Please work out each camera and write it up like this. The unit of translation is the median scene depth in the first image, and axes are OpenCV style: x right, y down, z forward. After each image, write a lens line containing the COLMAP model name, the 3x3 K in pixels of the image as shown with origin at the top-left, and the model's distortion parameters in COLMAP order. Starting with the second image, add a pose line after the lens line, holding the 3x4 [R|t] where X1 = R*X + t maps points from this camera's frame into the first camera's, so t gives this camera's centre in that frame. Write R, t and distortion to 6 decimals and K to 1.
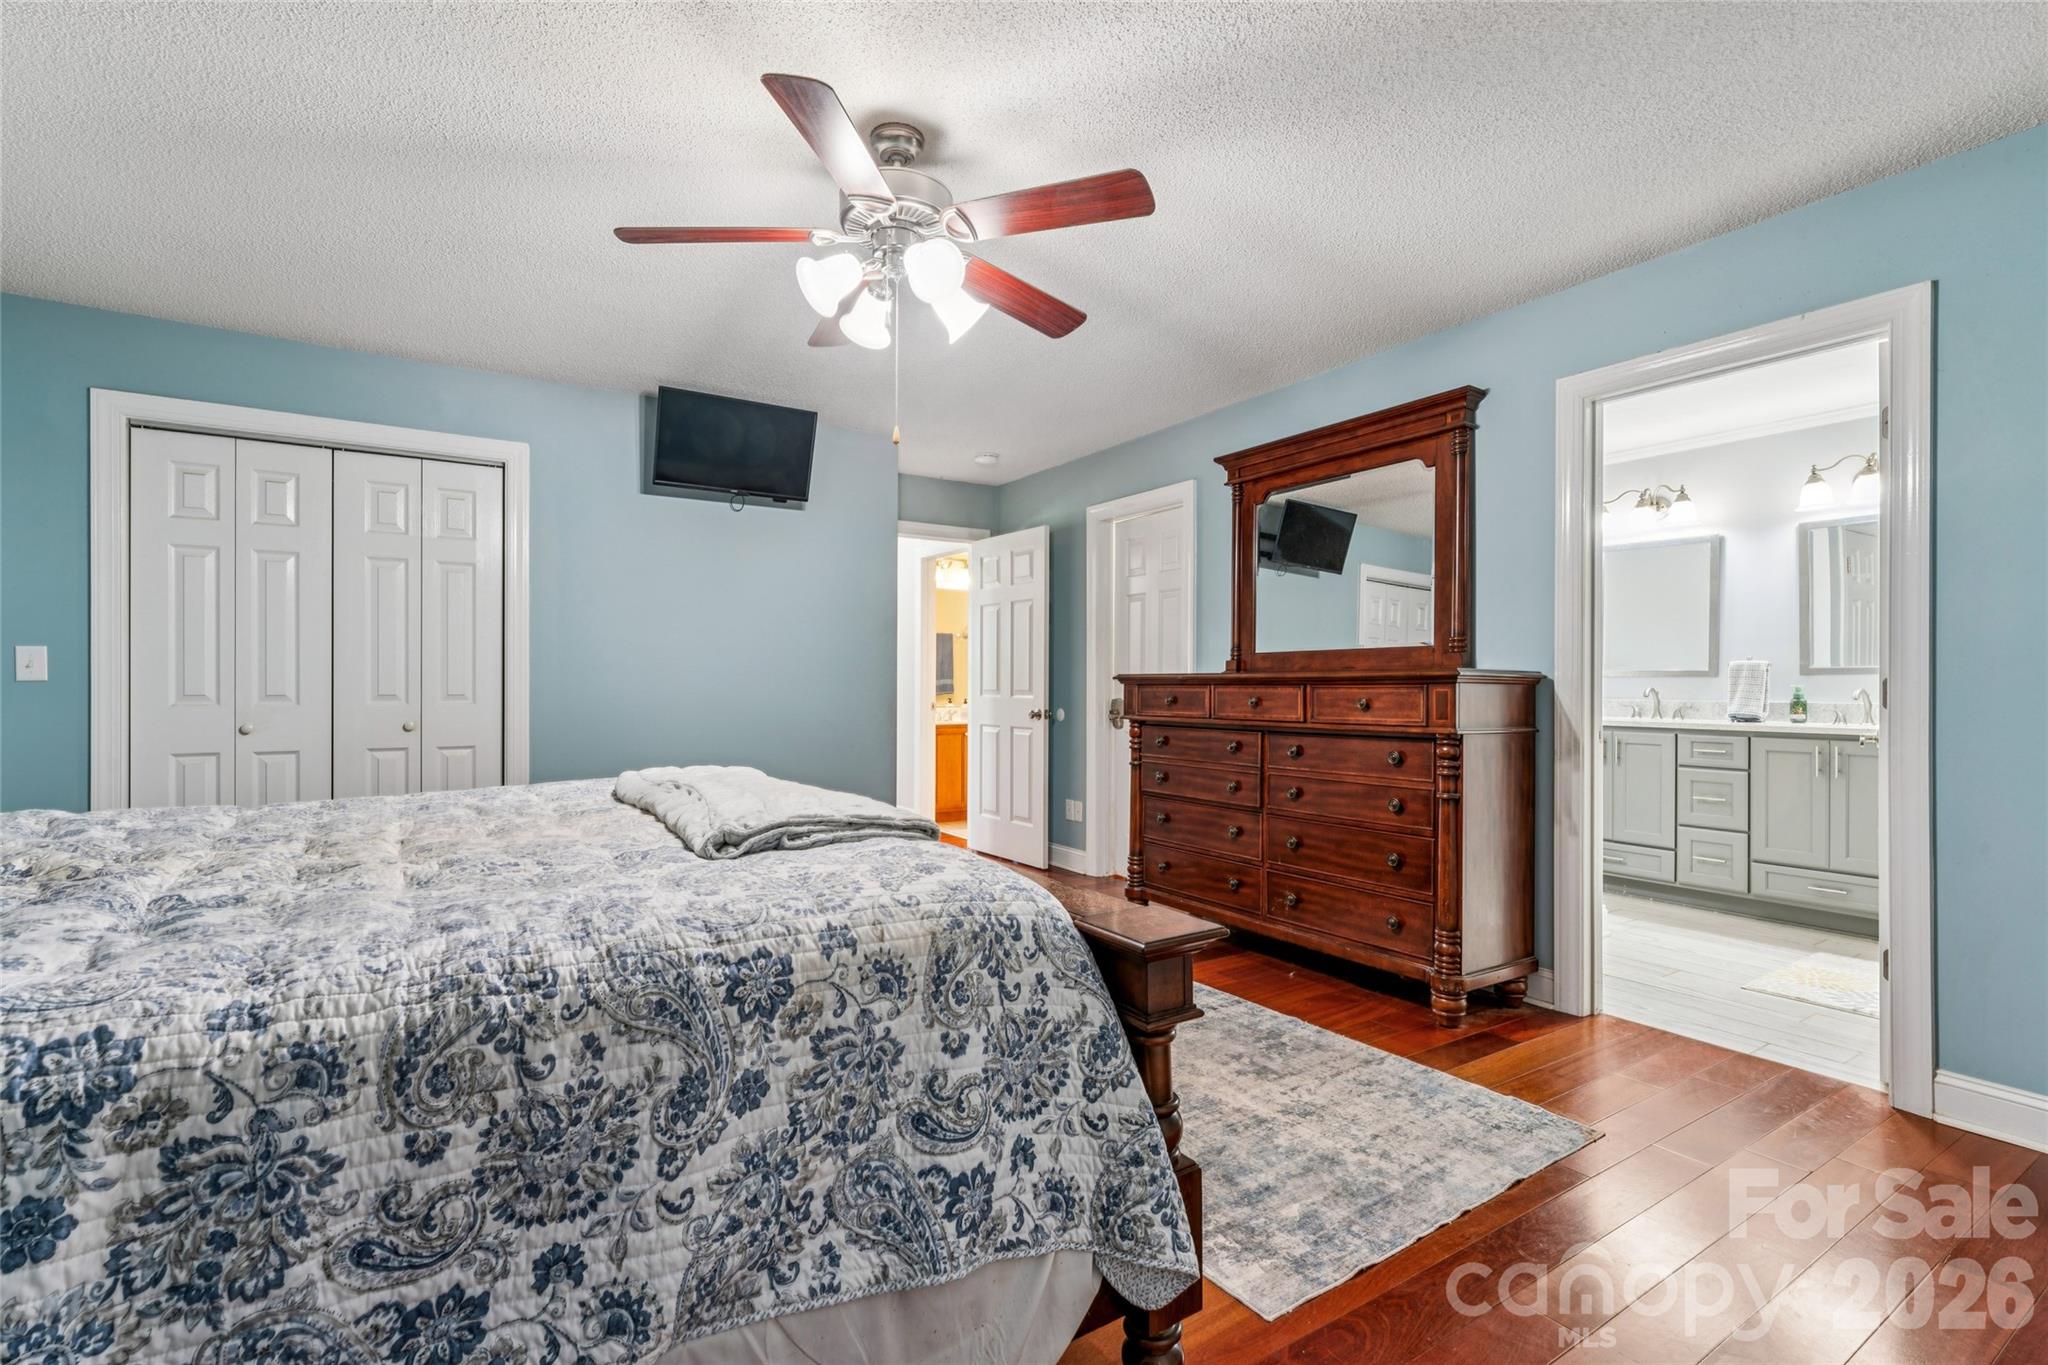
lens RADIAL K [[937.2, 0, 1024.0], [0, 937.2, 682.5], [0, 0, 1]] dist [0.000496, 0.000103]
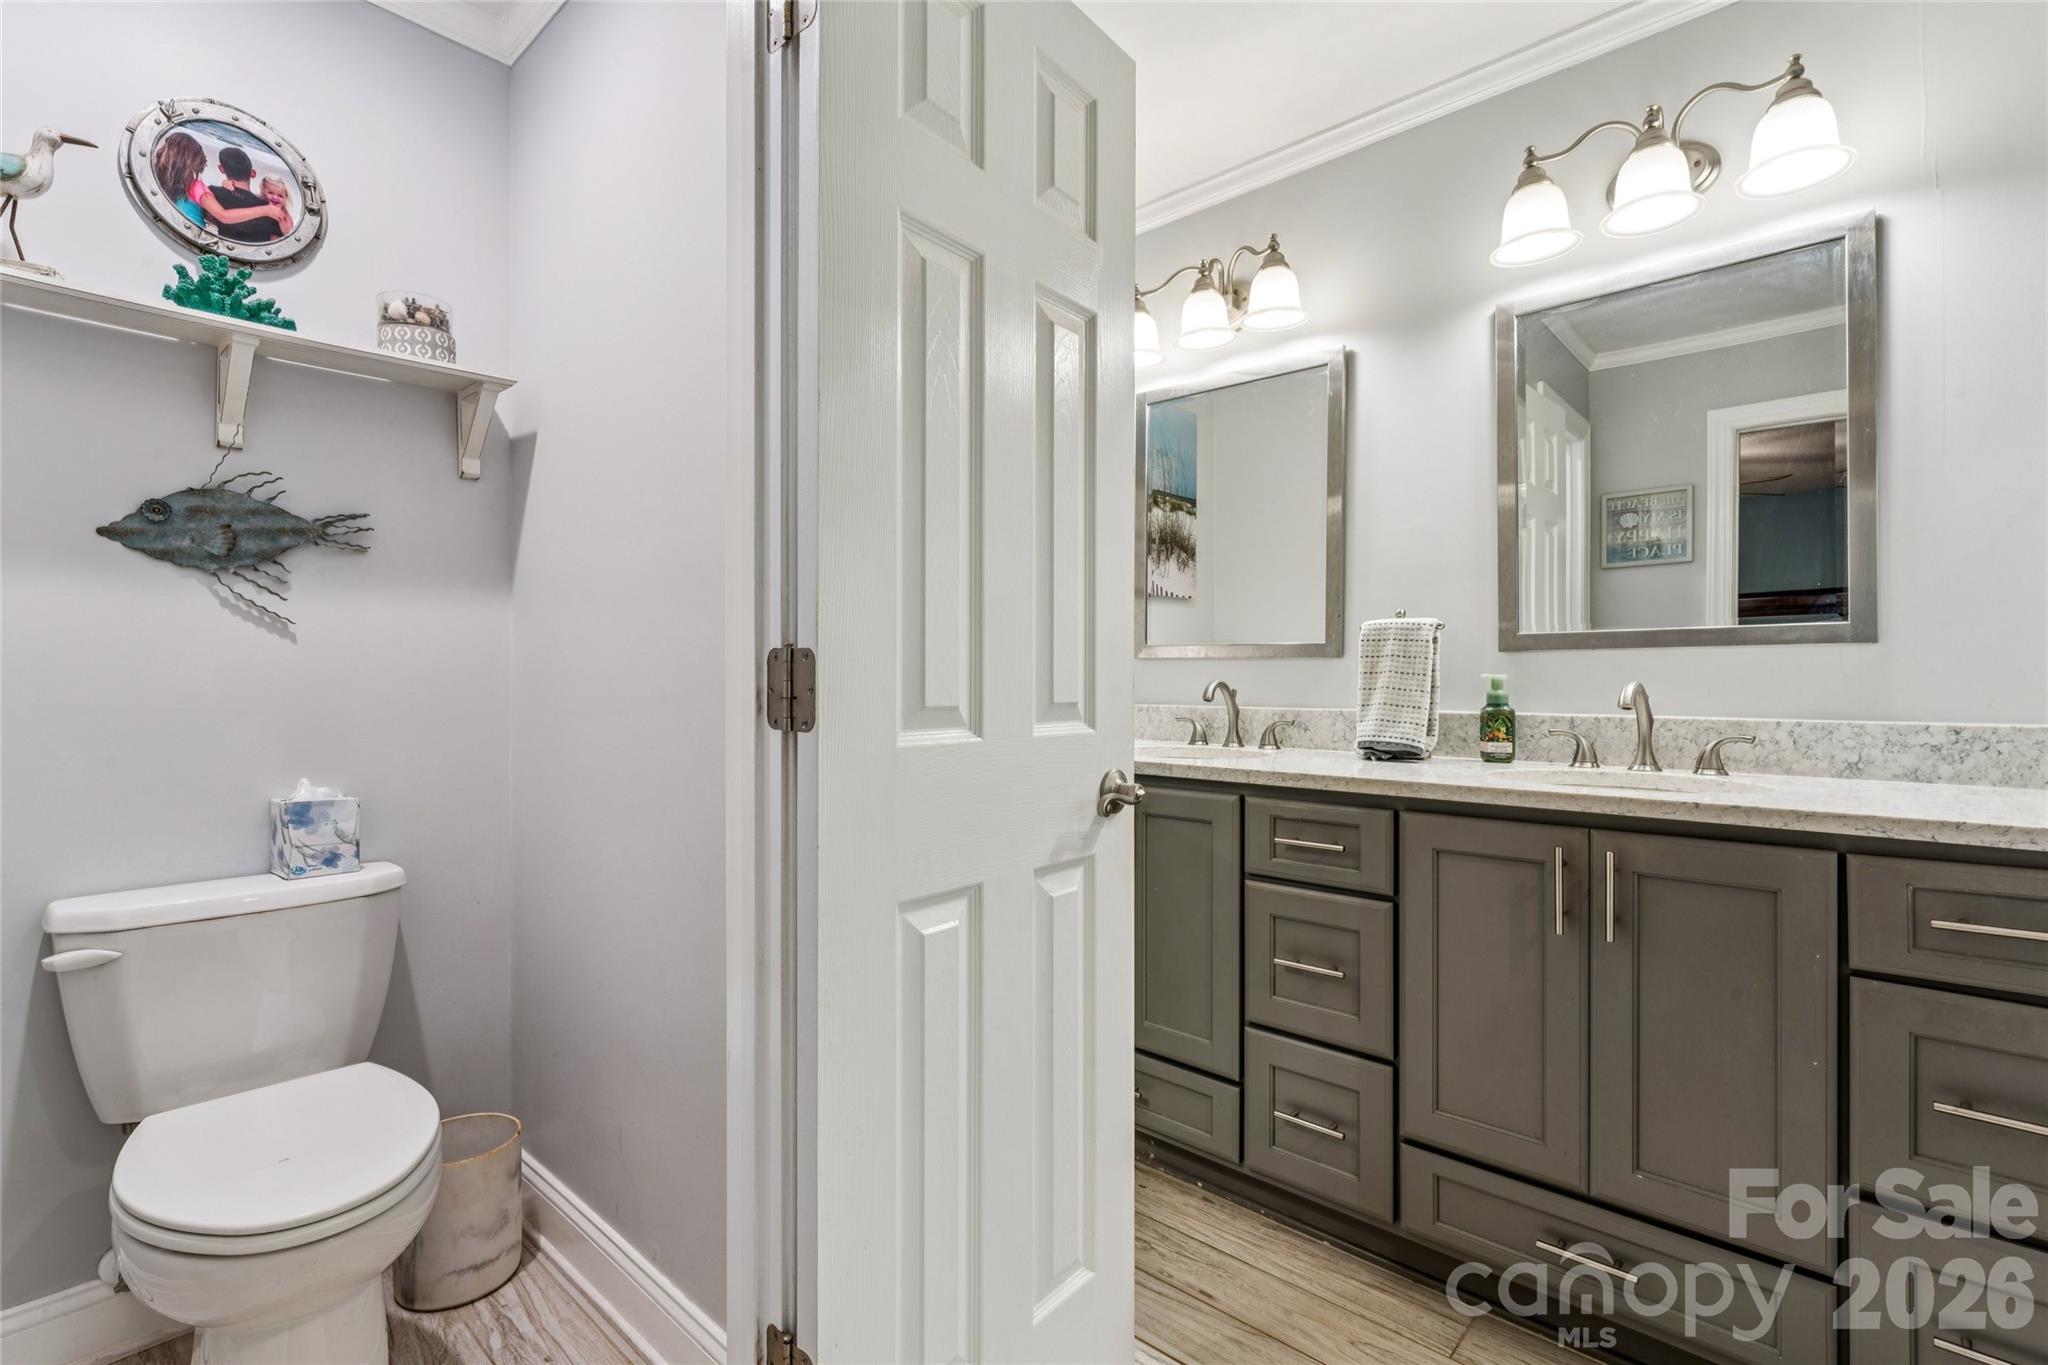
lens RADIAL K [[937.2, 0, 1024.0], [0, 937.2, 682.5], [0, 0, 1]] dist [0.000496, 0.000103]
pose [[0.965581, -0.001493, 0.260099, 0.496977], [0.001360, 0.999999, 0.000692, 0.006018], [-0.260100, -0.000314, 0.965582, 0.631206]]
